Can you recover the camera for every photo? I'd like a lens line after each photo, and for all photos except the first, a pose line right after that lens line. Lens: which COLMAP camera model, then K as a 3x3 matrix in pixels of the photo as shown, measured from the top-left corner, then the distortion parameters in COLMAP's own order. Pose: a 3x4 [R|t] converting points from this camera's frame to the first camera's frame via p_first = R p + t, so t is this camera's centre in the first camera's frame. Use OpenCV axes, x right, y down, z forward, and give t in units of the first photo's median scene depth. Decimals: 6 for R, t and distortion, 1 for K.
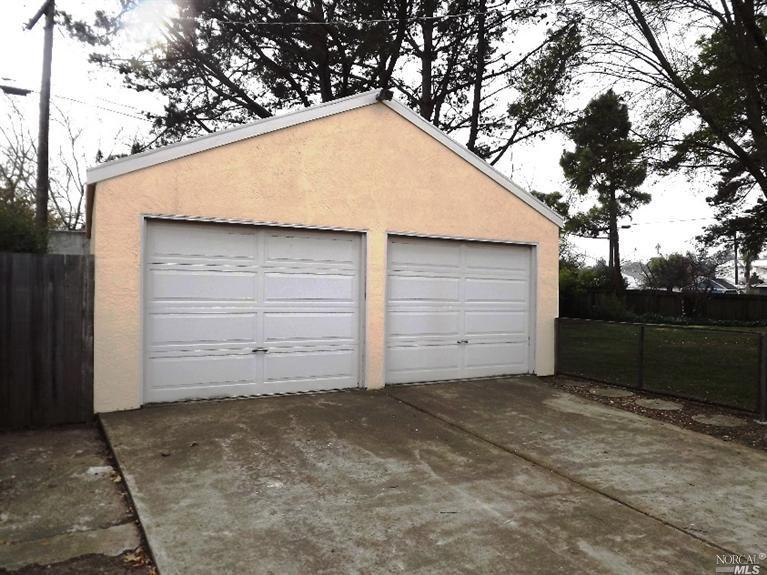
lens RADIAL K [[535.6, 0, 383.5], [0, 535.6, 287.5], [0, 0, 1]] dist [-0.010660, -0.001040]
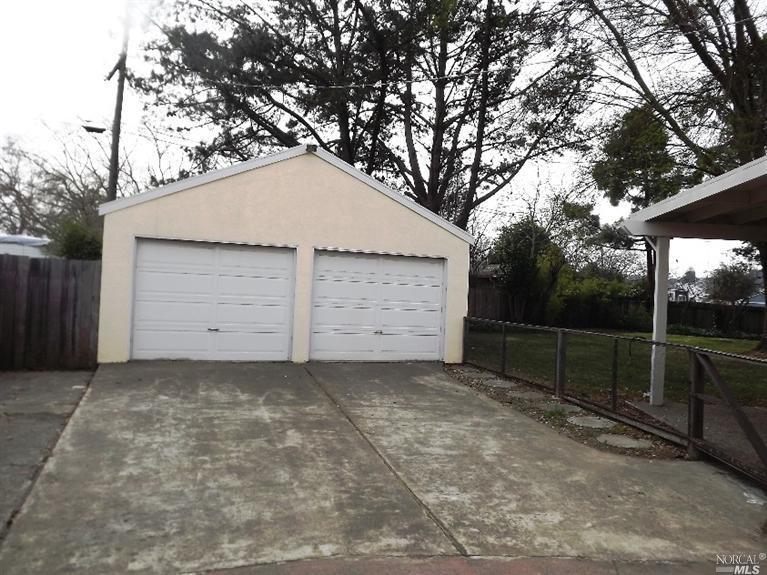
lens RADIAL K [[538.3, 0, 383.5], [0, 538.3, 287.5], [0, 0, 1]] dist [-0.002437, -0.000819]
pose [[0.986052, 0.029854, -0.163737, 0.409593], [-0.030923, 0.999514, -0.003983, -0.002516], [0.163539, 0.008991, 0.986496, -0.318186]]
